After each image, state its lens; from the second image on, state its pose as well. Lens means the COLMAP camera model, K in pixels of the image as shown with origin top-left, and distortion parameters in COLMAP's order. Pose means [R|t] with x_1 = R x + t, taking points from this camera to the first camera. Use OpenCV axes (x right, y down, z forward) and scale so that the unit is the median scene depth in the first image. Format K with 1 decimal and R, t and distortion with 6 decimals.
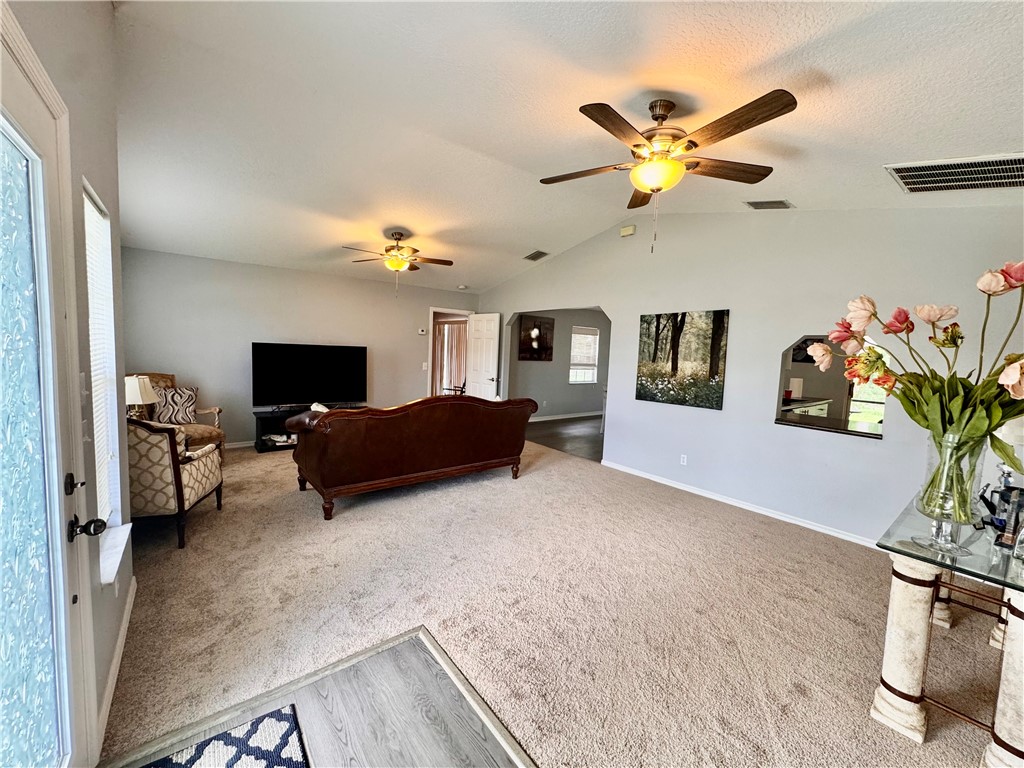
lens RADIAL K [[409.0, 0, 510.9], [0, 409.0, 384.1], [0, 0, 1]] dist [-0.000215, -0.000220]
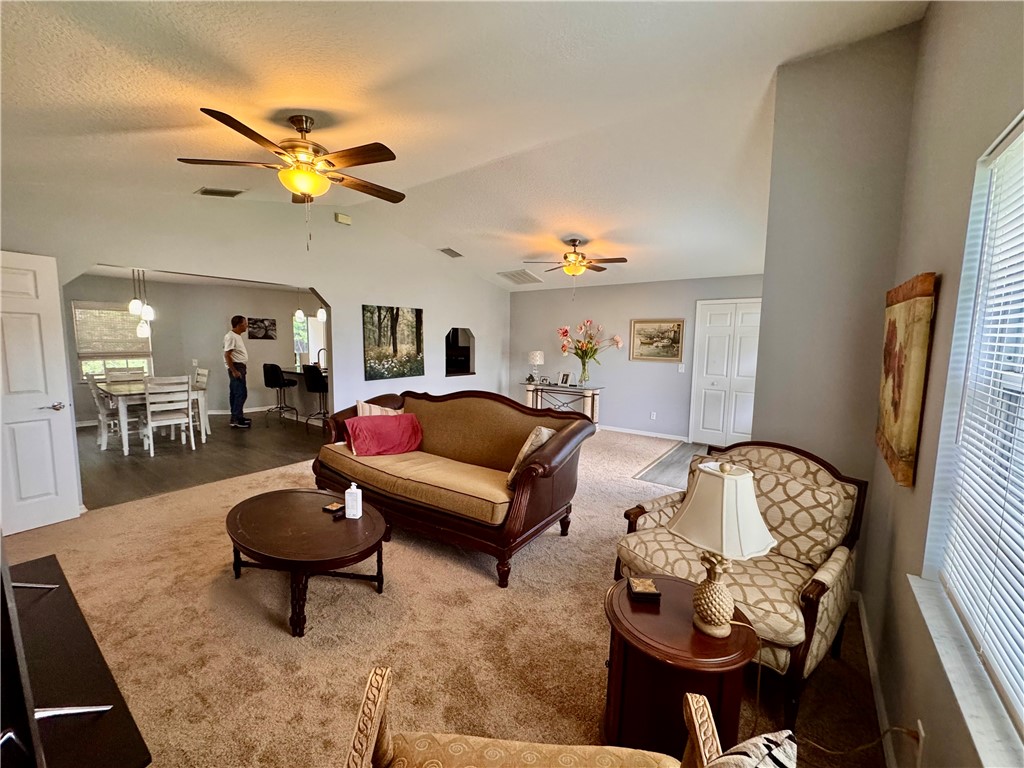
lens RADIAL K [[409.0, 0, 512.4], [0, 409.0, 383.3], [0, 0, 1]] dist [-0.000215, -0.000220]
pose [[-0.267754, -0.144014, 0.952664, -0.931054], [0.056192, 0.984749, 0.164657, -0.126630], [-0.961847, 0.097619, -0.255578, 0.974478]]
